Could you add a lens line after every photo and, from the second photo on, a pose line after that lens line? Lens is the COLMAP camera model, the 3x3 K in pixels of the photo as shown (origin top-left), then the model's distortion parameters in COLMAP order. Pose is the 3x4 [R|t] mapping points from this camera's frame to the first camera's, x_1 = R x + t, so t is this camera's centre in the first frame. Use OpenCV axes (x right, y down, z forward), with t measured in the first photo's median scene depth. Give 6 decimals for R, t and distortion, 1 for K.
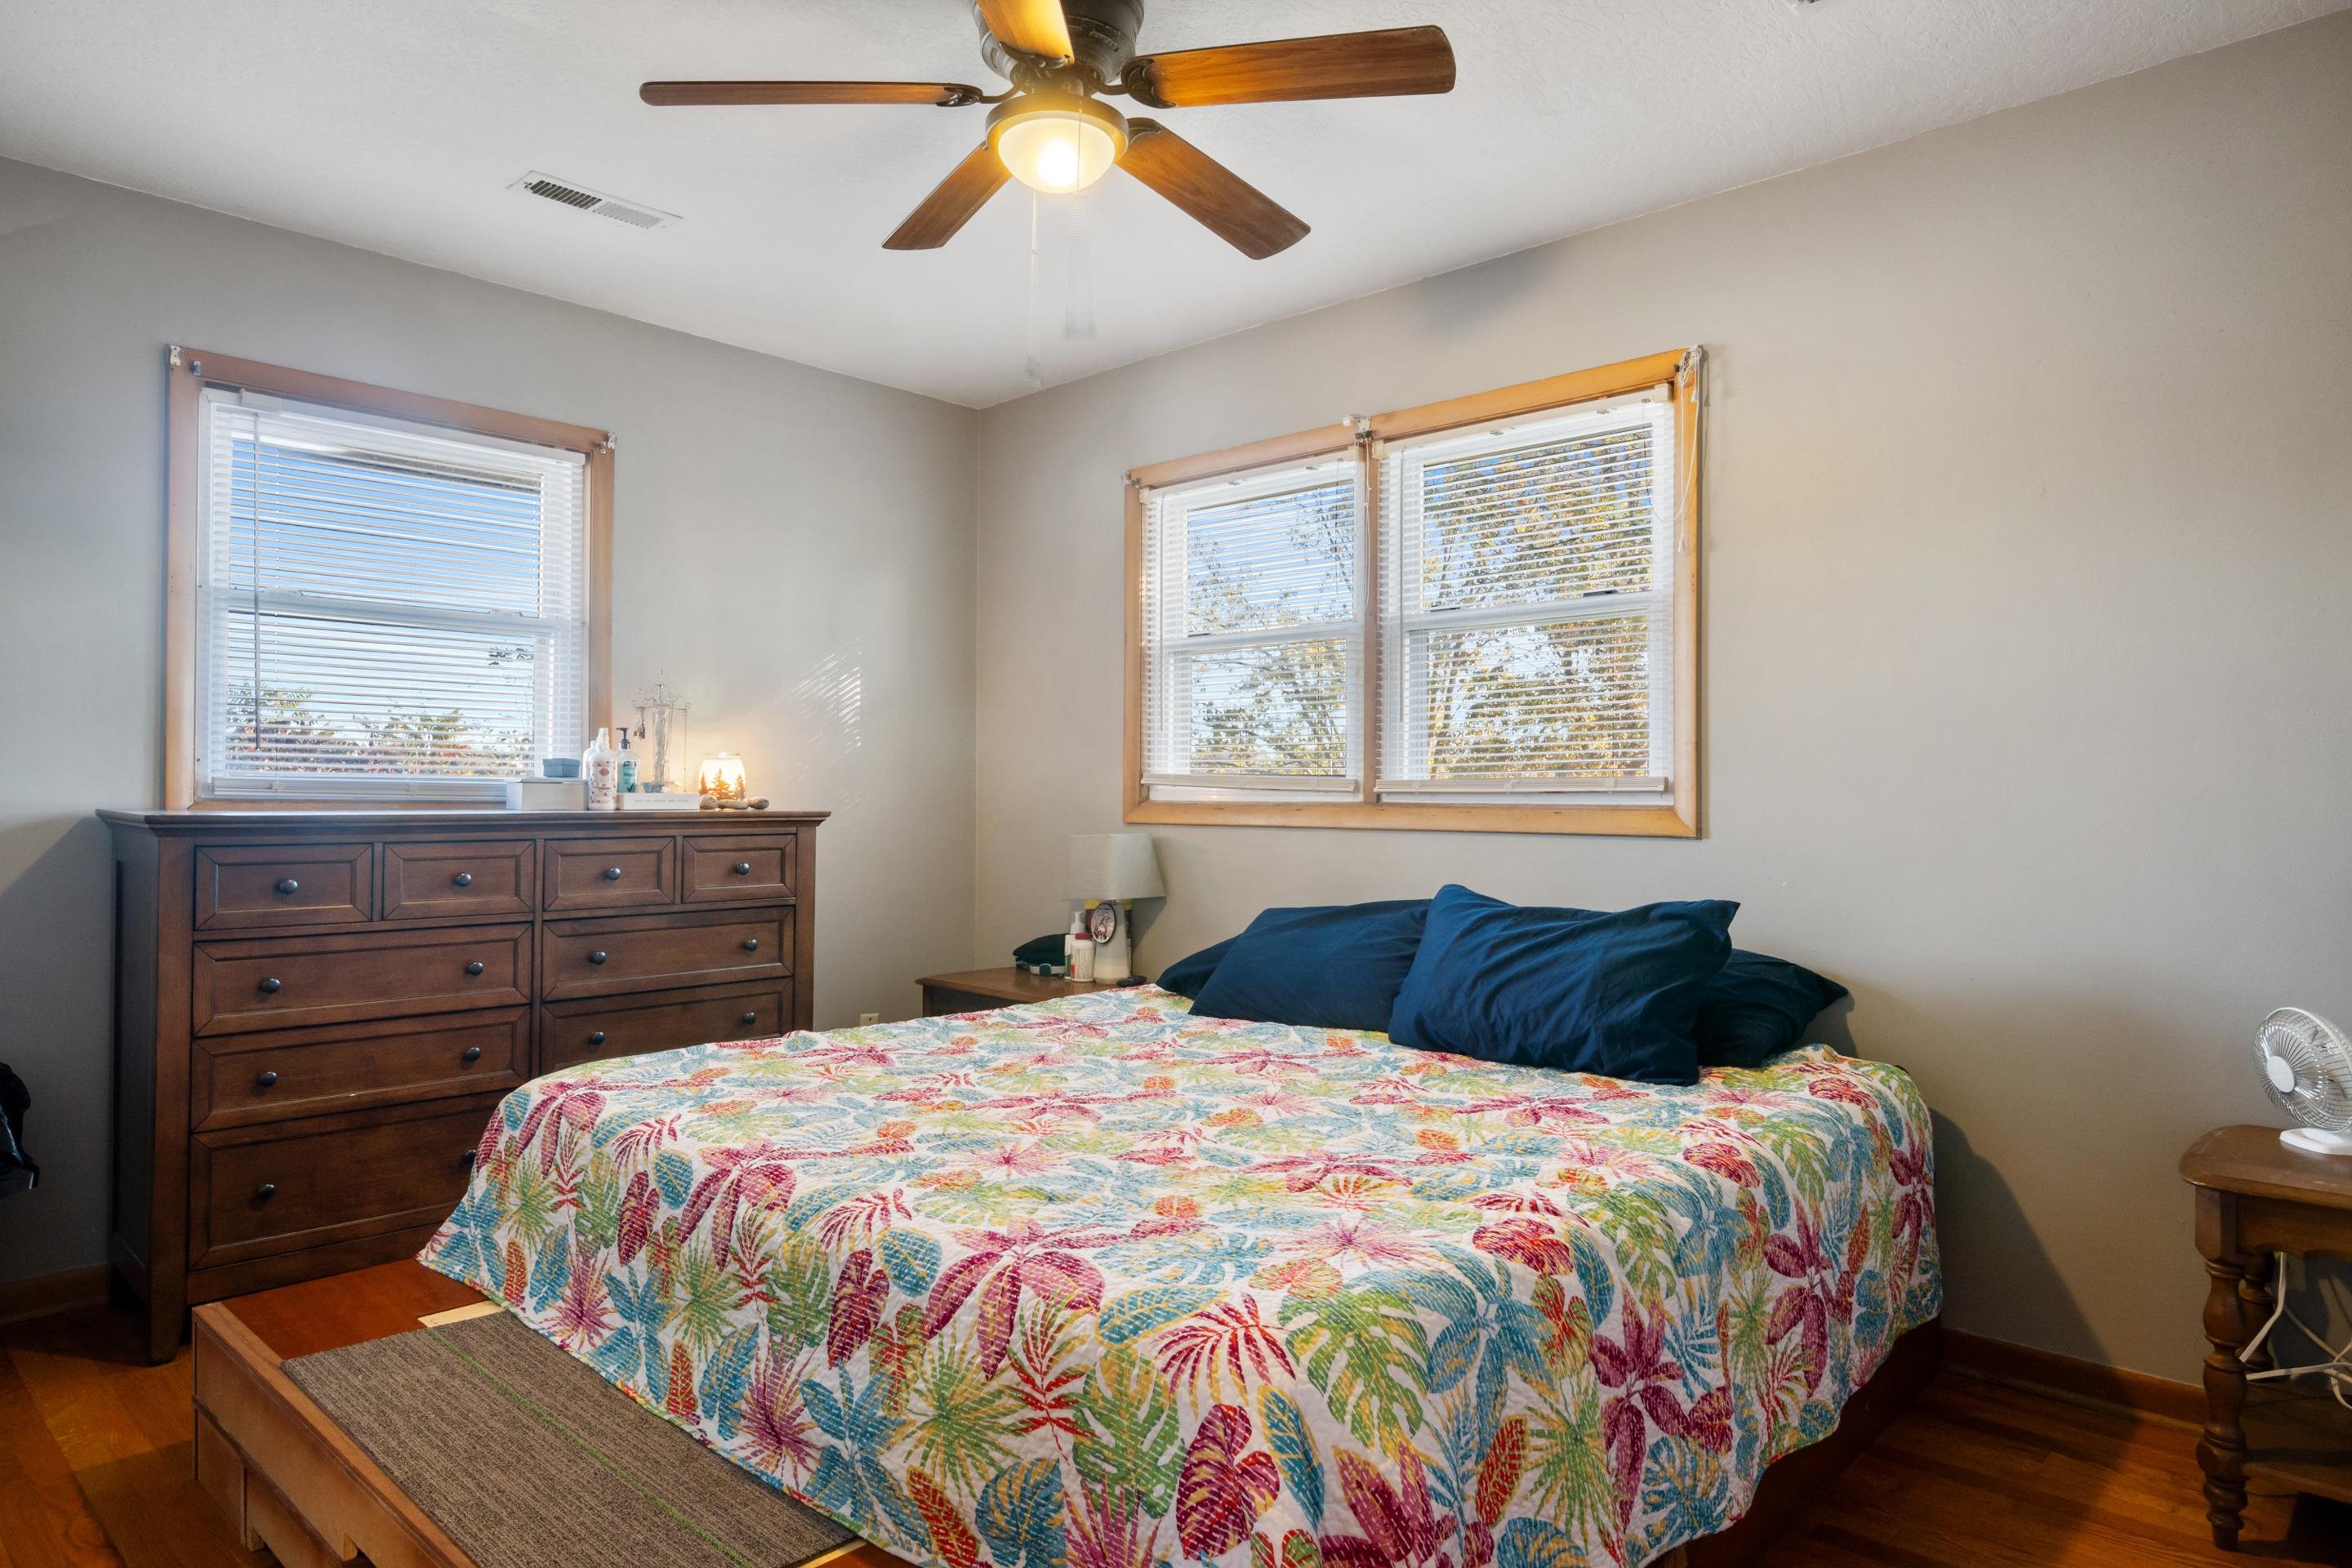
lens RADIAL K [[1432.5, 0, 1172.6], [0, 1432.5, 777.5], [0, 0, 1]] dist [0.003035, -0.008290]
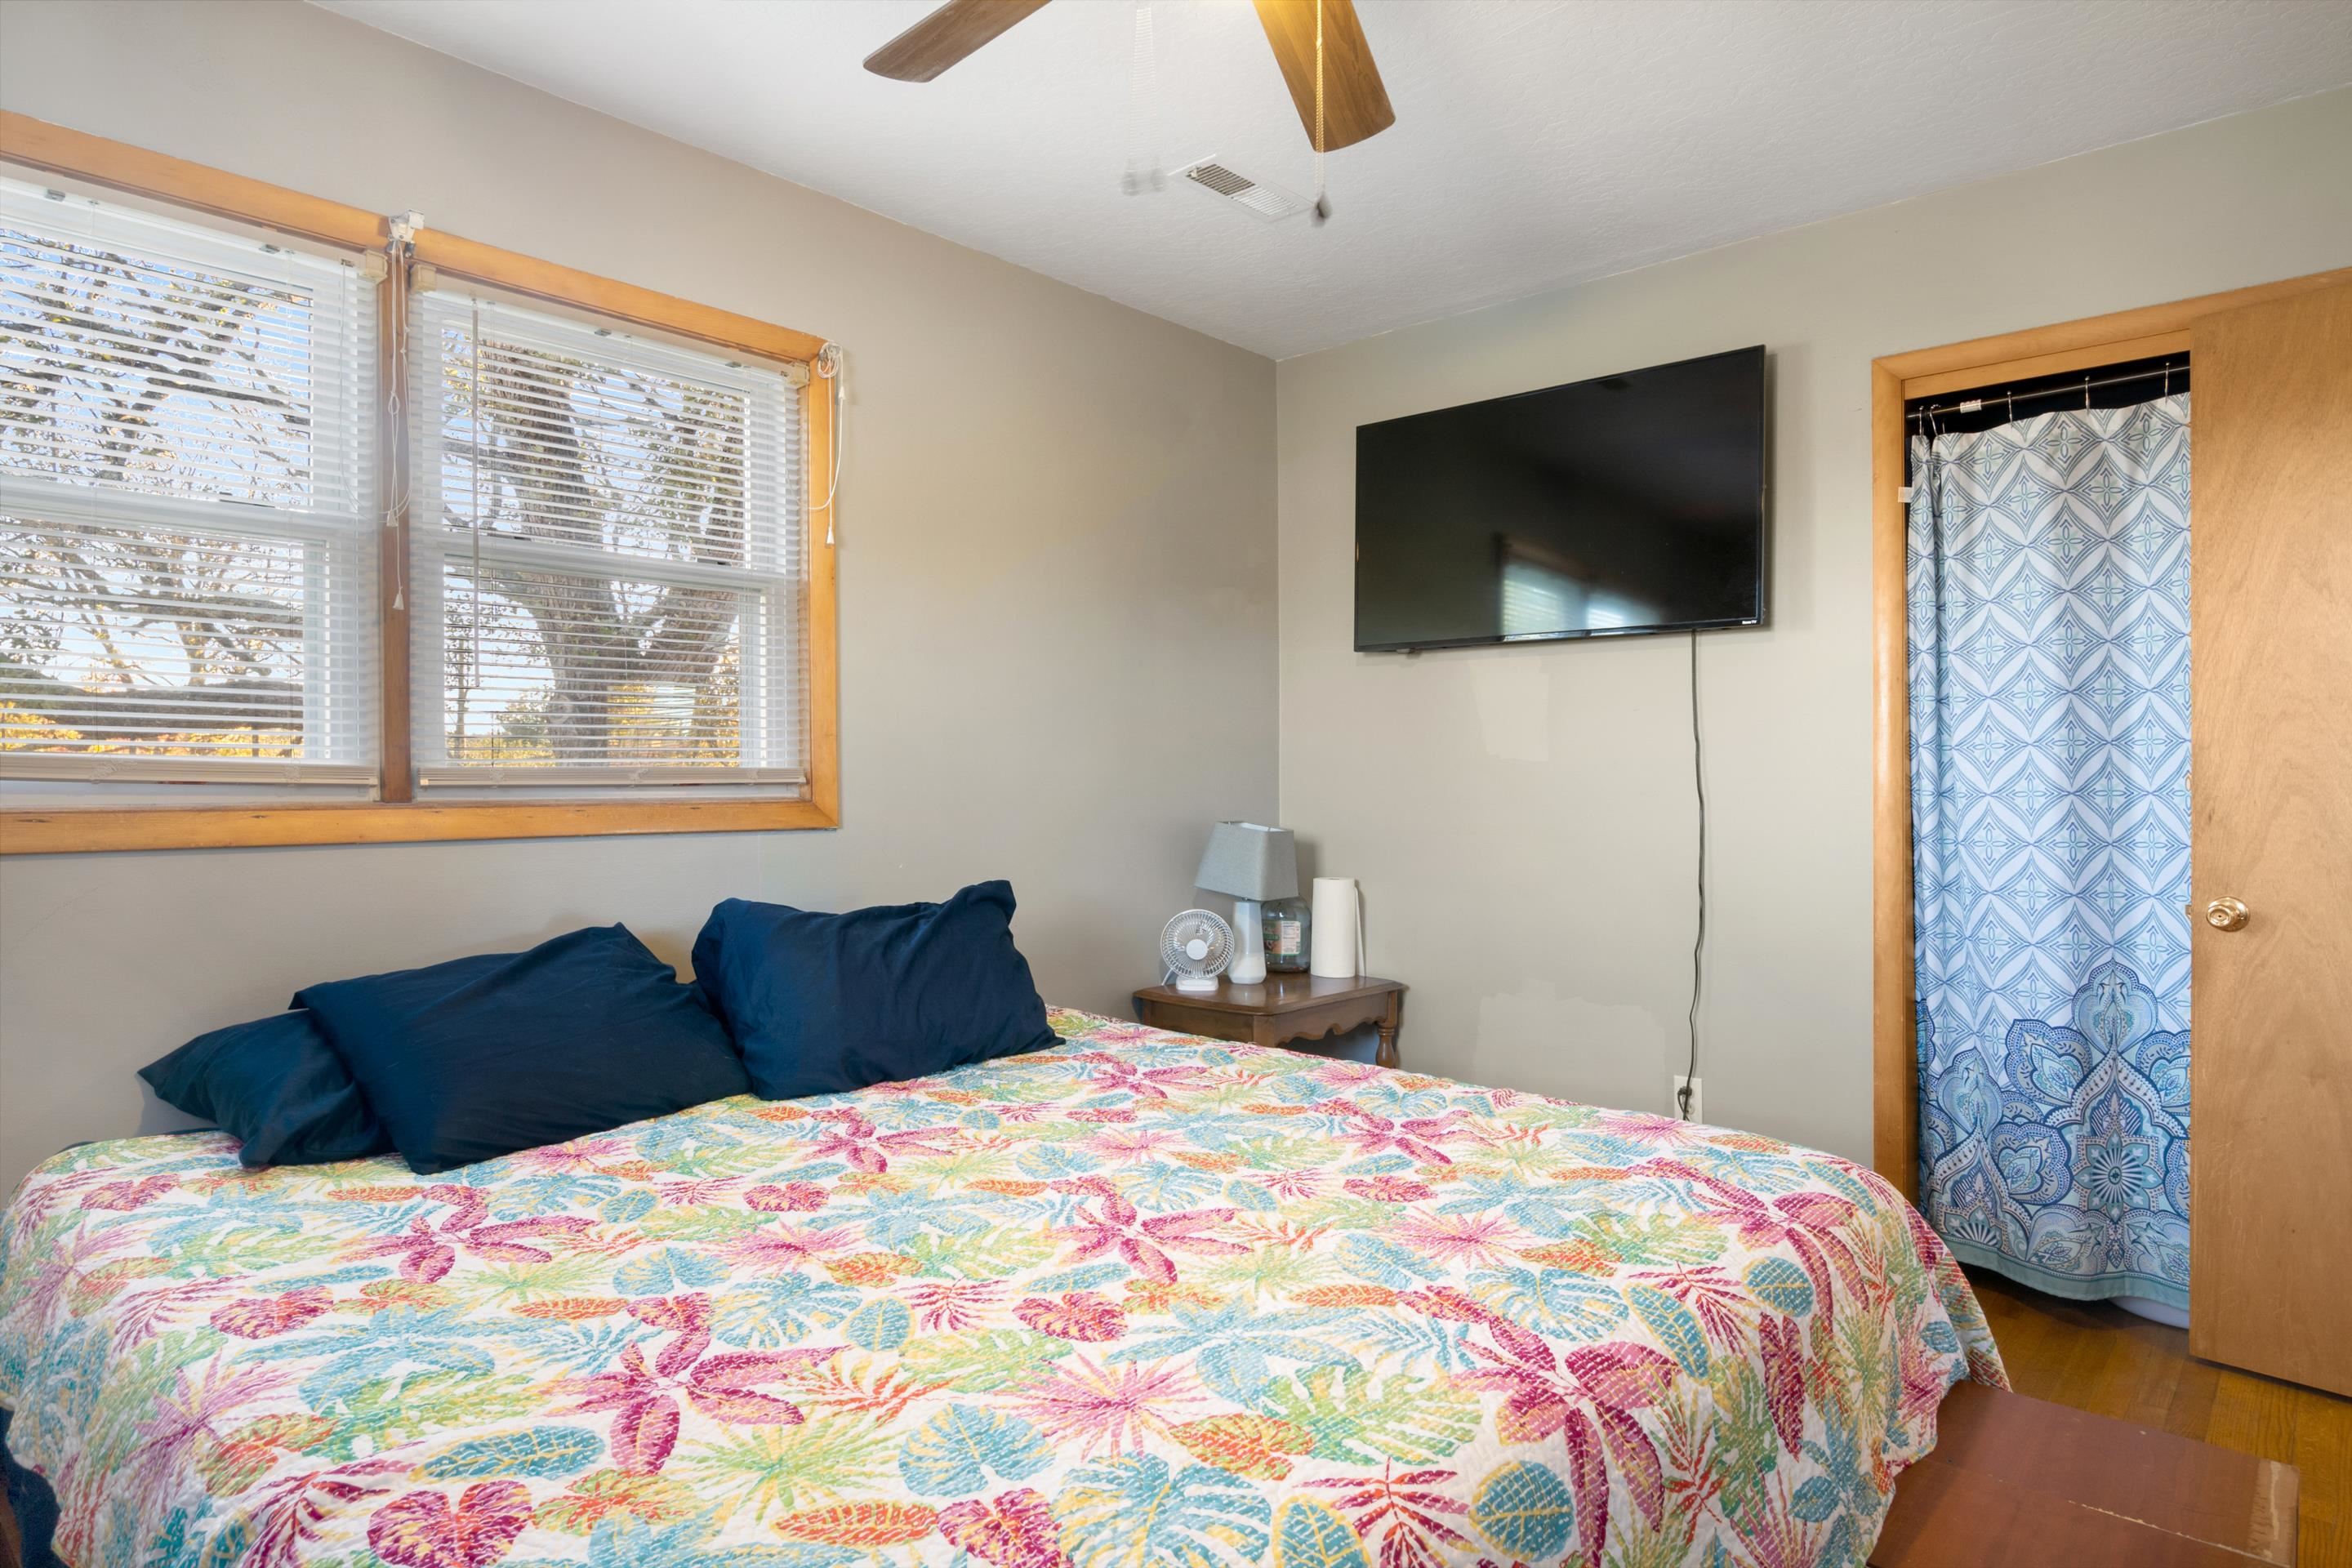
lens RADIAL K [[1315.5, 0, 1172.0], [0, 1315.5, 790.0], [0, 0, 1]] dist [-0.013922, -0.000577]
pose [[-0.008509, -0.009331, 0.999920, -0.868090], [-0.008503, 0.999921, 0.009258, 0.006183], [-0.999928, -0.008424, -0.008587, 1.185621]]
